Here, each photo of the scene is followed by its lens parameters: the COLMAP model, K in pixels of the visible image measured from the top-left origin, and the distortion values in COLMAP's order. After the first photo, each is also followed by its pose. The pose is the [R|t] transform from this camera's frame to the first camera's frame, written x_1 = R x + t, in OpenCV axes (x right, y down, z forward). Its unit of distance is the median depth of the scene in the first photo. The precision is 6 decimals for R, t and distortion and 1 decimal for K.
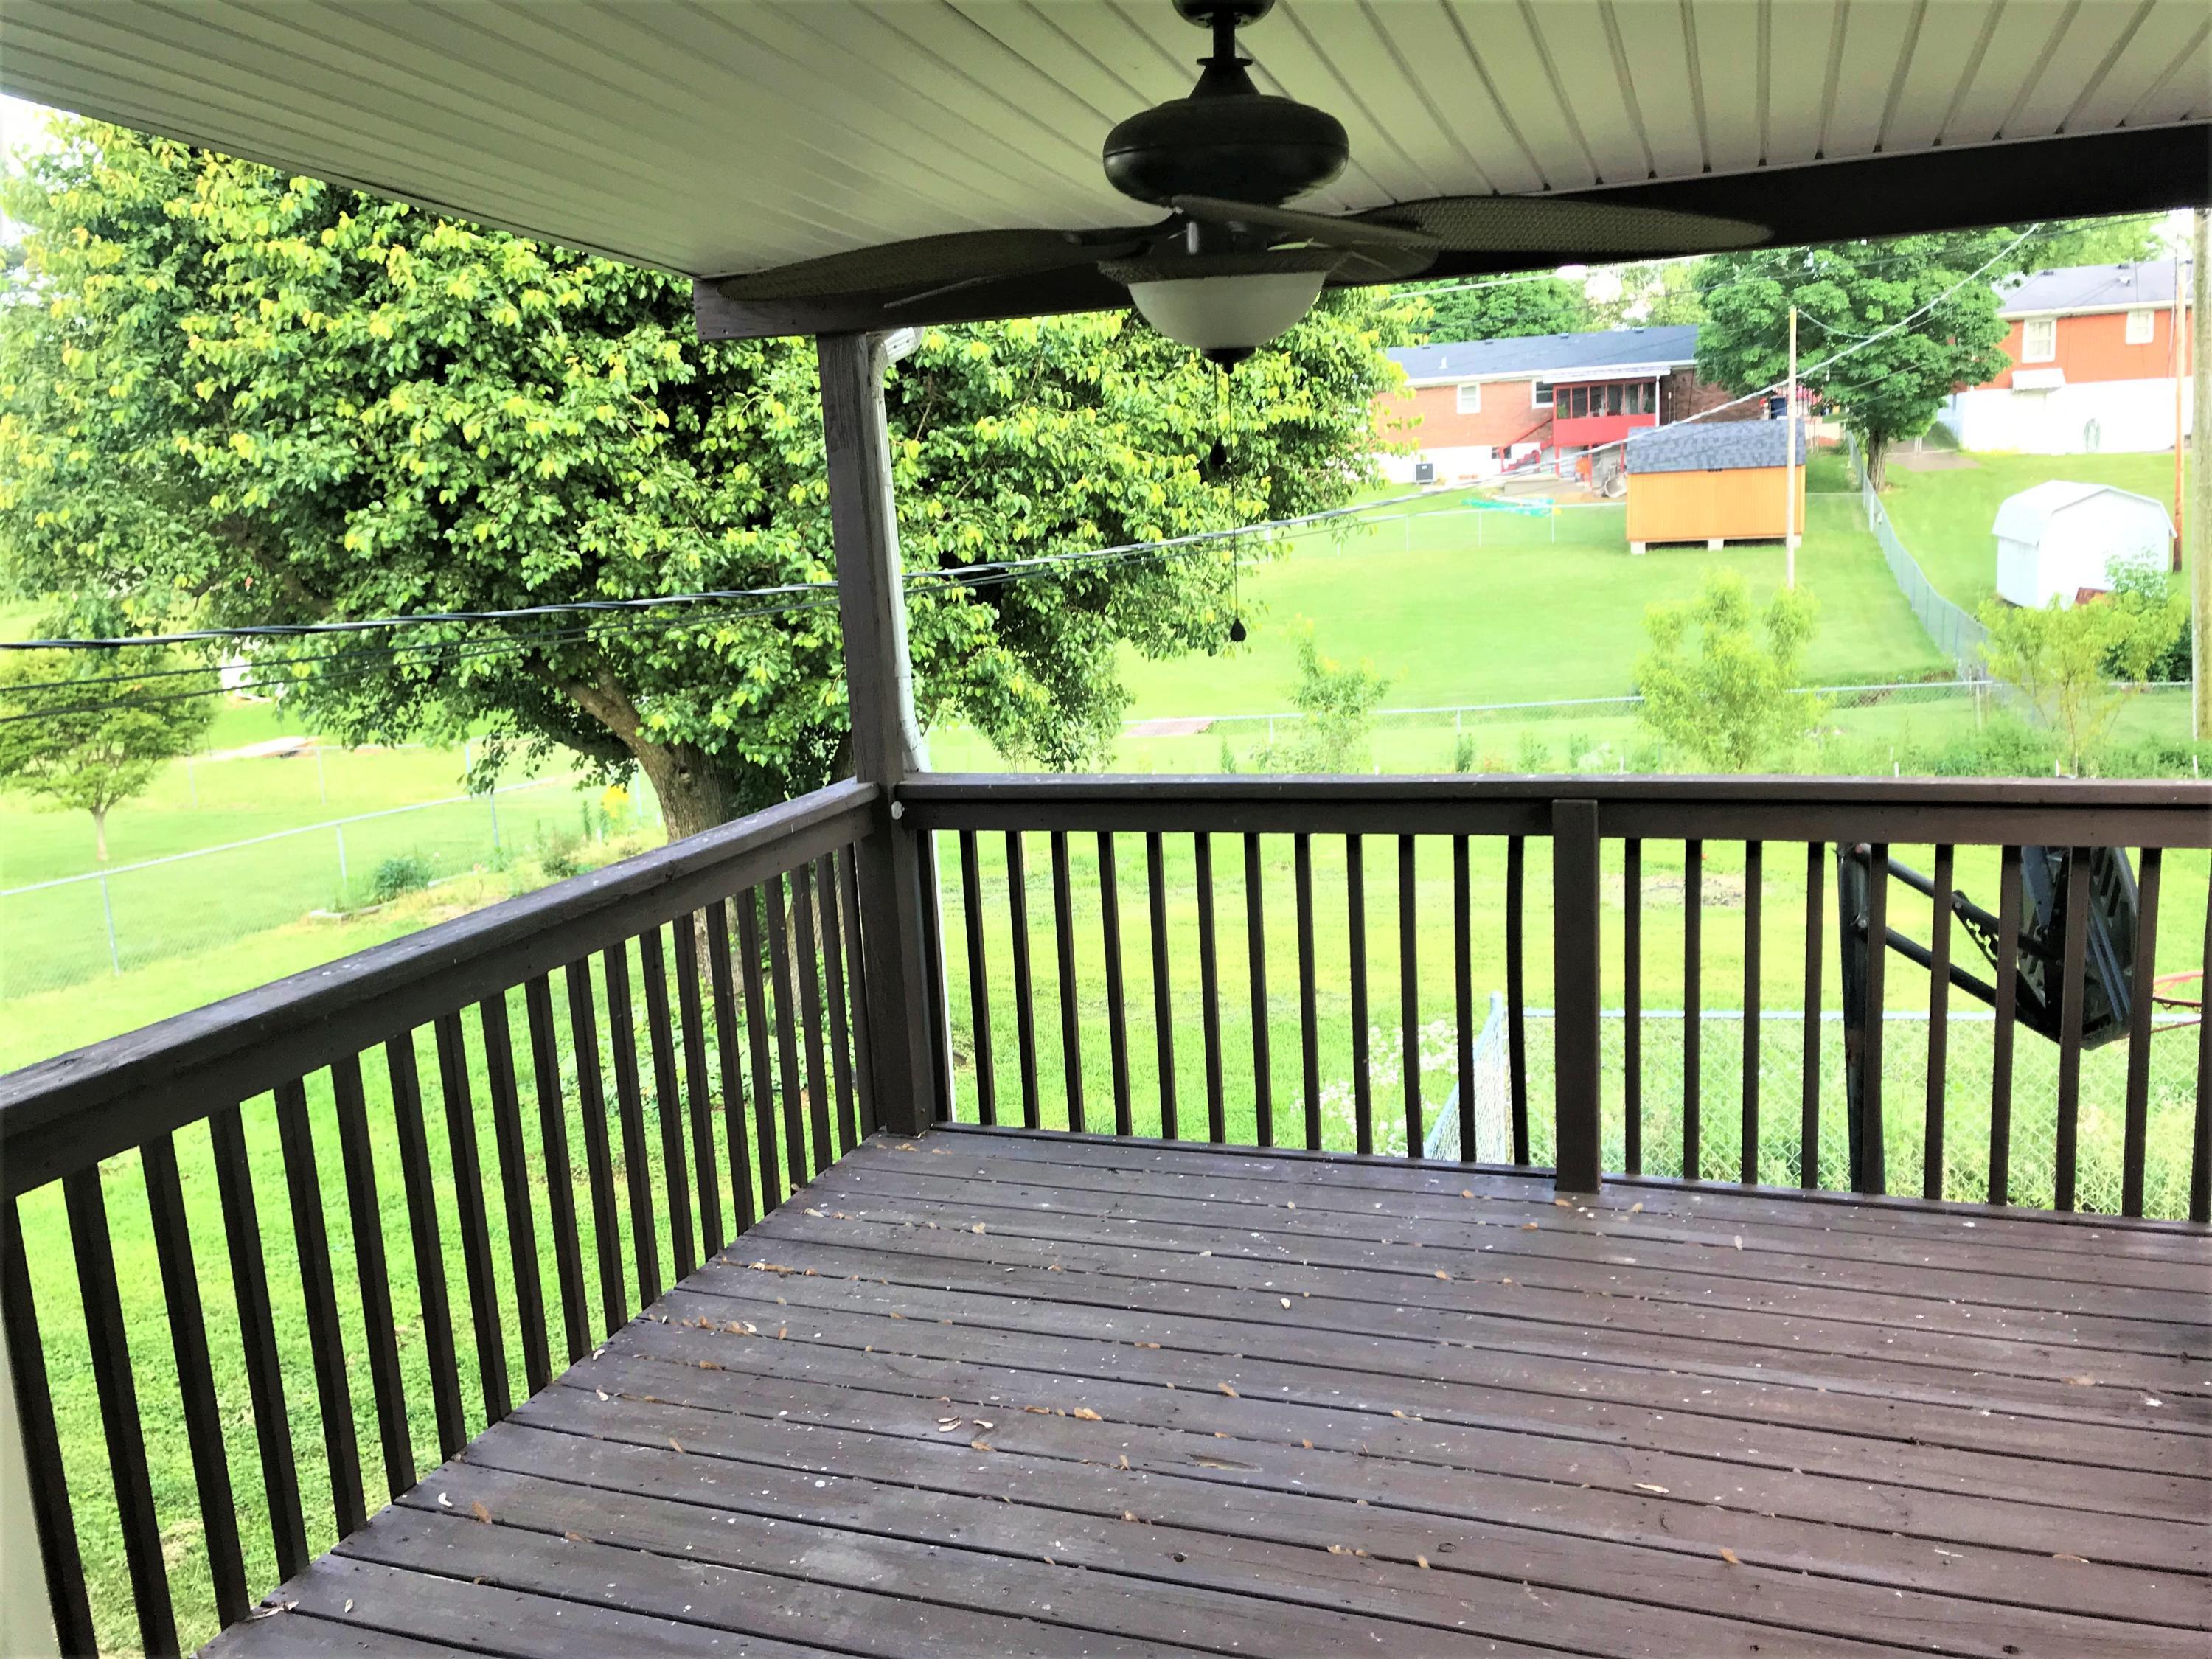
lens RADIAL K [[1804.6, 0, 1090.9], [0, 1804.6, 817.9], [0, 0, 1]] dist [0.015167, -0.009342]
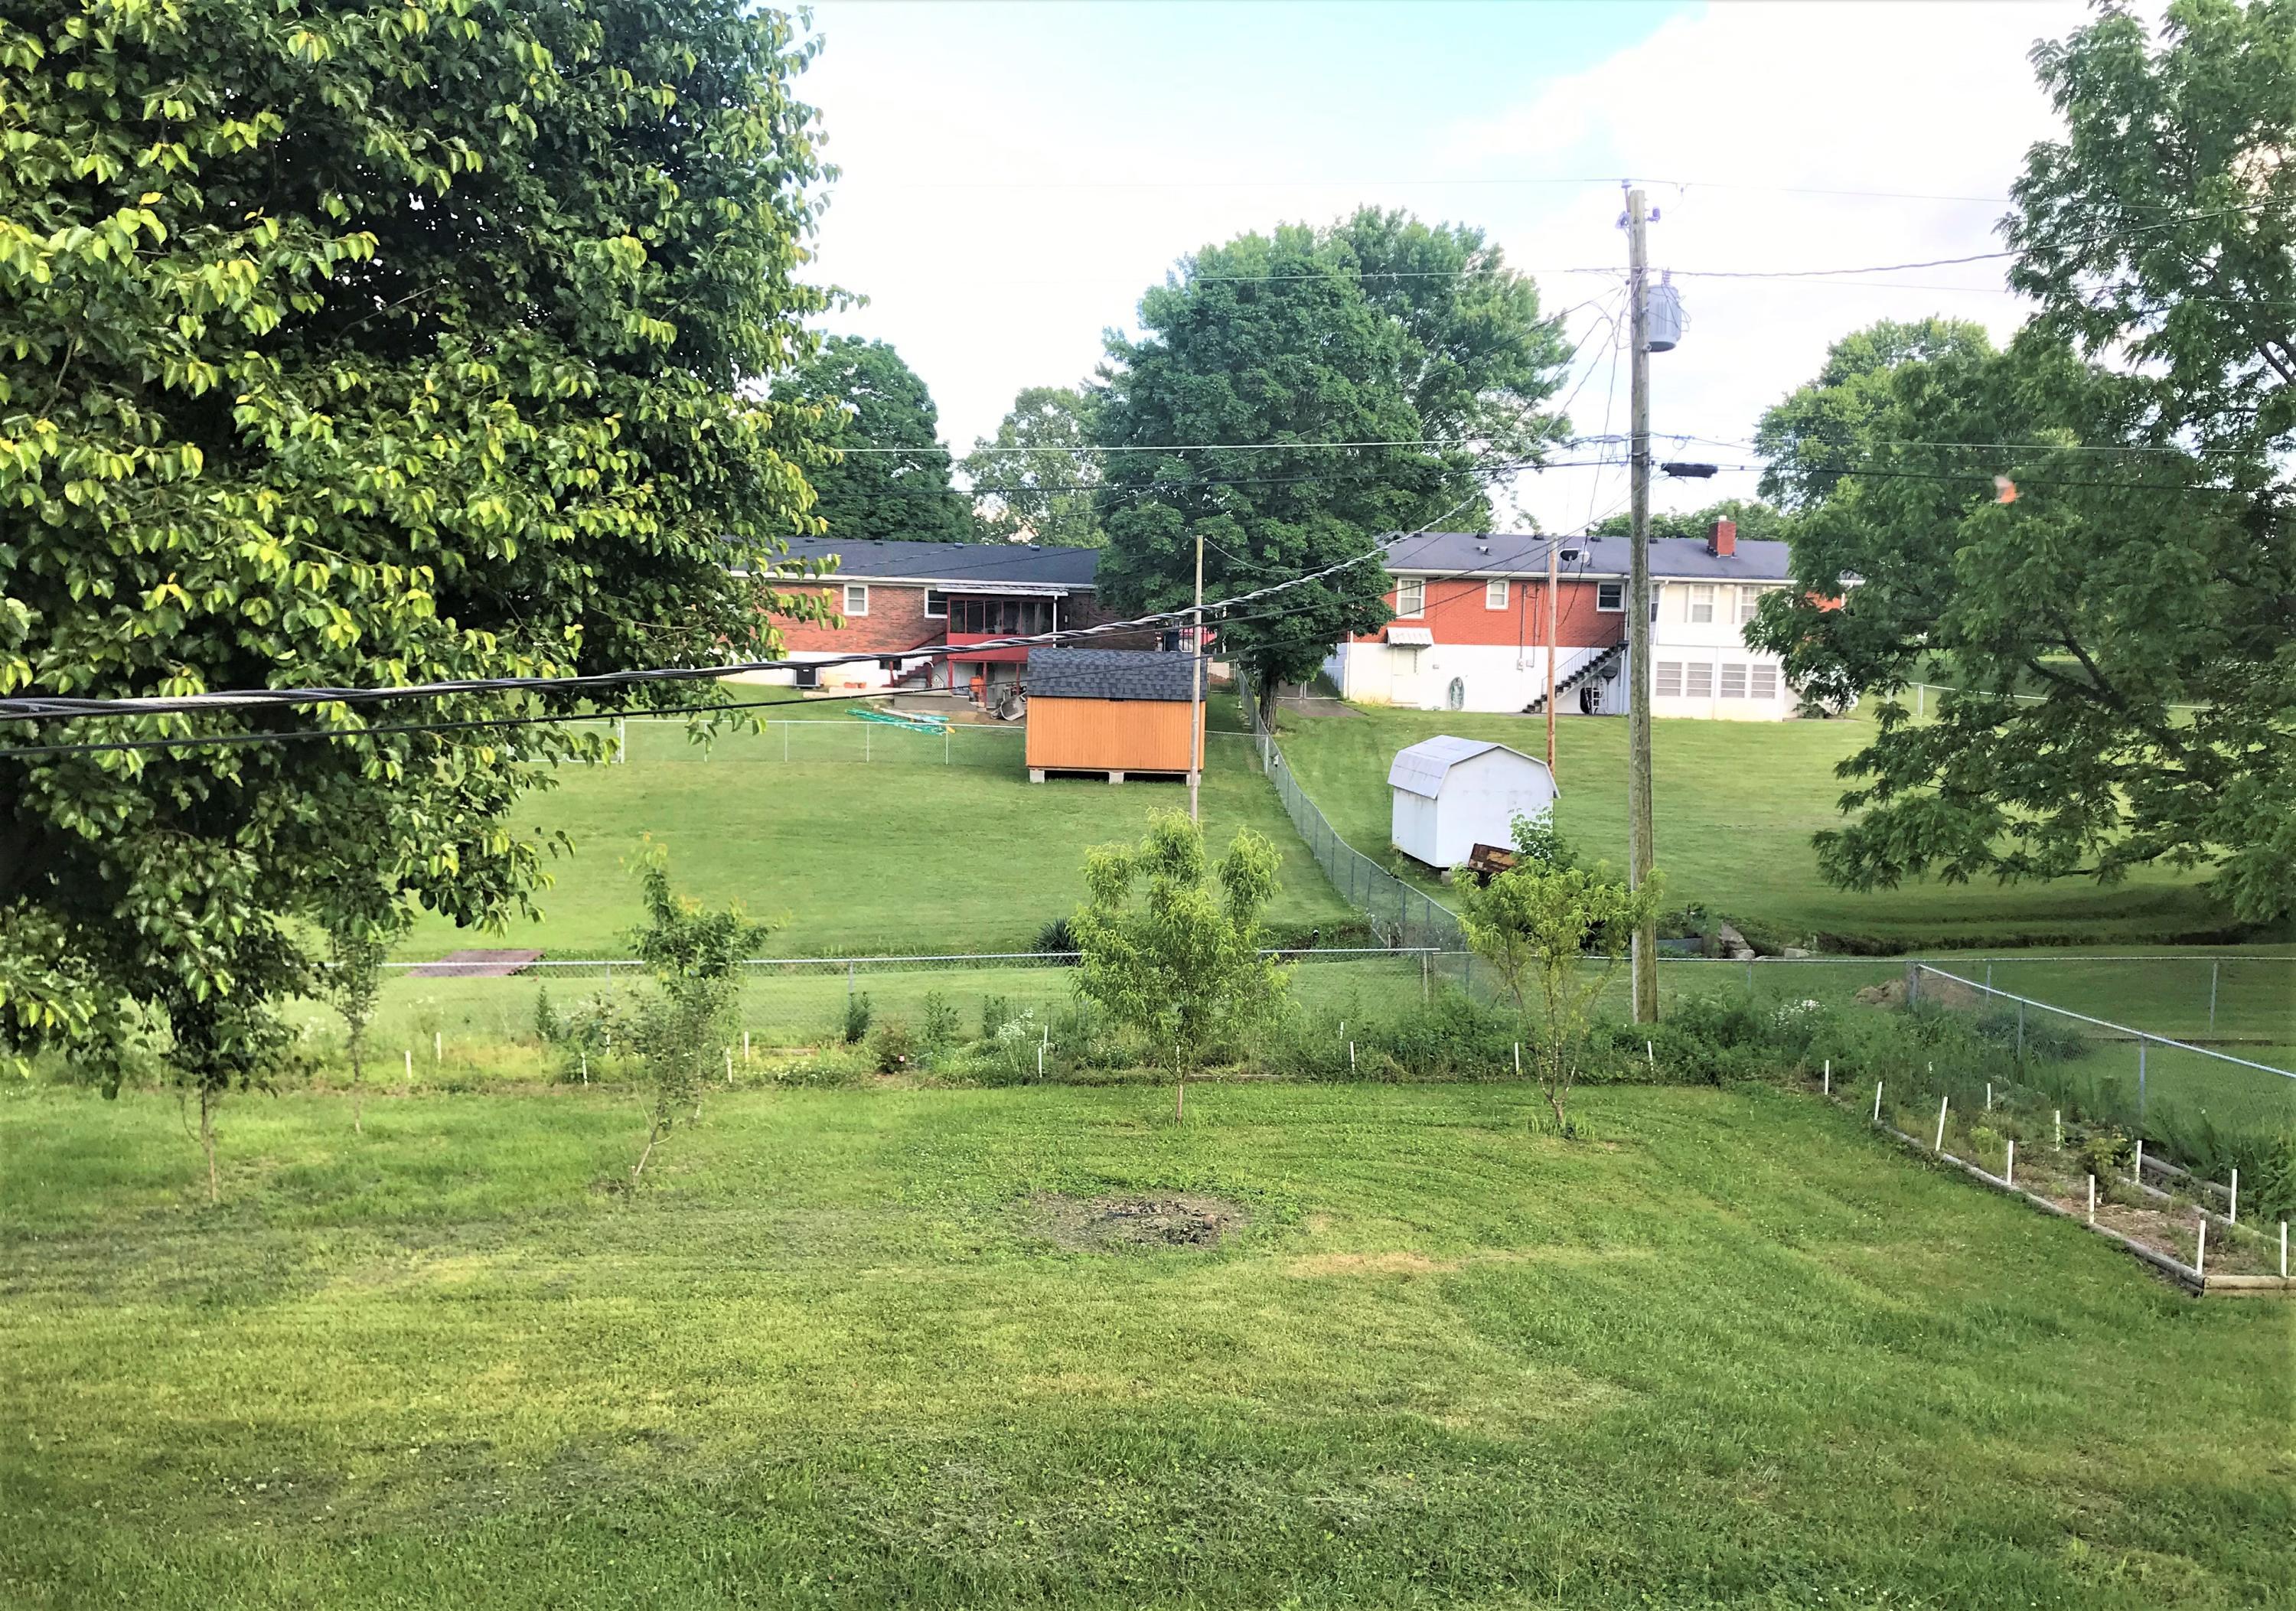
lens RADIAL K [[1917.2, 0, 1191.7], [0, 1917.2, 912.2], [0, 0, 1]] dist [0.057671, -0.002923]
pose [[0.926144, 0.034077, 0.375628, 0.024962], [-0.007564, 0.997388, -0.071832, -0.025770], [-0.377094, 0.063686, 0.923983, 0.173522]]
